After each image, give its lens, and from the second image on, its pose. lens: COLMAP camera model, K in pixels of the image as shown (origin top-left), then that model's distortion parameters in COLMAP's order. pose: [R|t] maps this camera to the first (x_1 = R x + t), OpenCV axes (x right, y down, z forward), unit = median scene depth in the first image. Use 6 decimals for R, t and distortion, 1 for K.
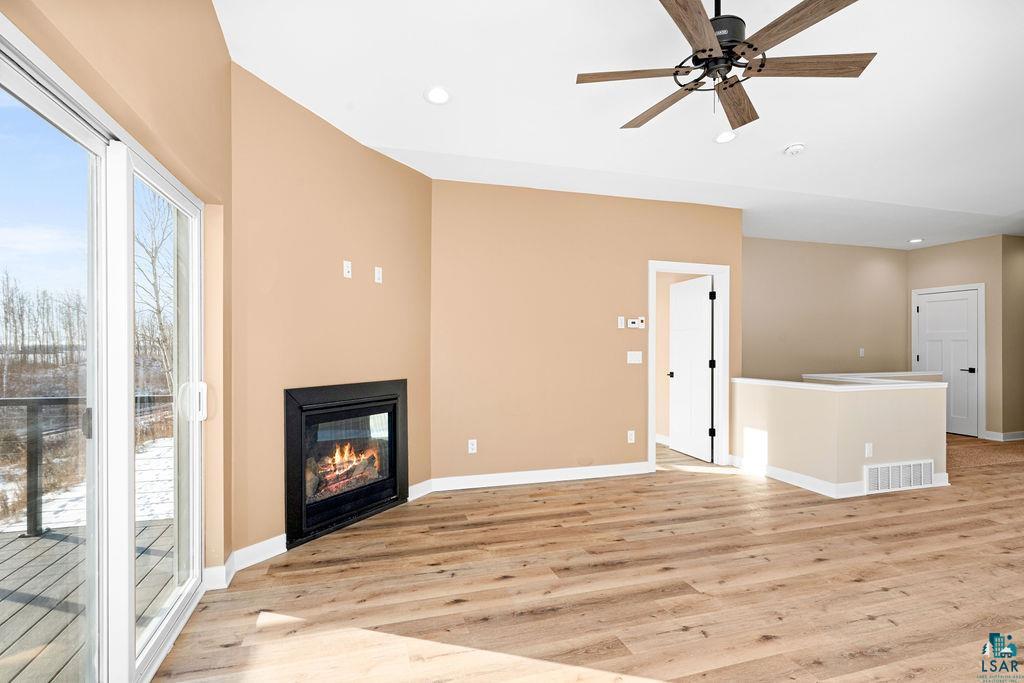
lens RADIAL K [[498.2, 0, 513.7], [0, 498.2, 356.7], [0, 0, 1]] dist [-0.003770, 0.001708]
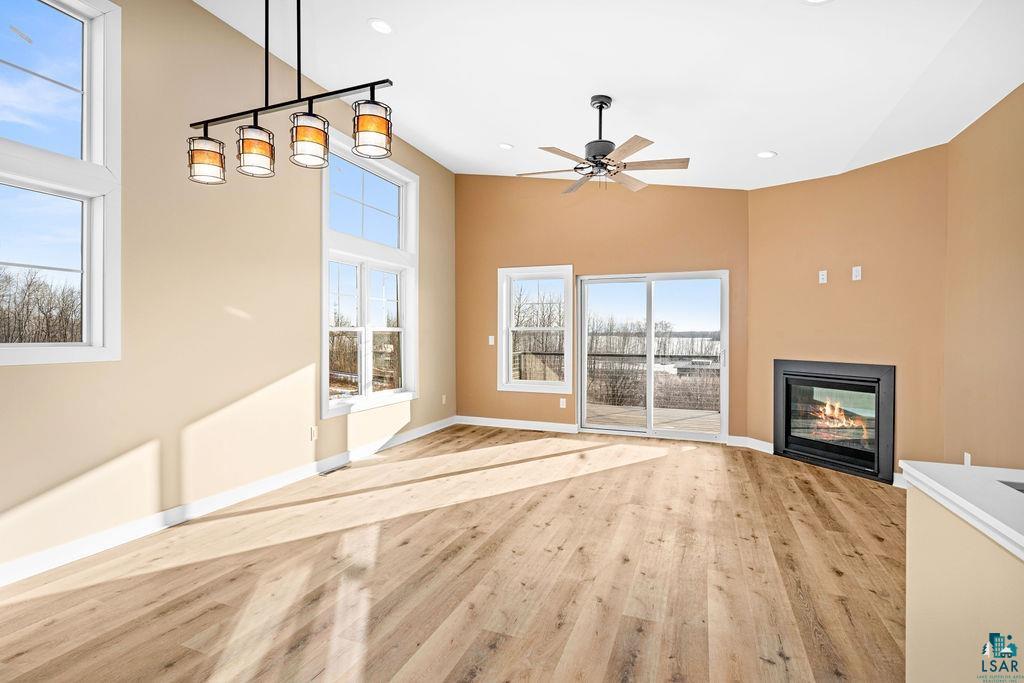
lens RADIAL K [[493.0, 0, 506.5], [0, 493.0, 337.5], [0, 0, 1]] dist [0.012345, -0.002825]
pose [[-0.631550, 0.005881, -0.775313, 1.216775], [-0.017164, 0.999620, 0.021563, -0.024223], [0.775145, 0.026926, -0.631209, 1.151668]]
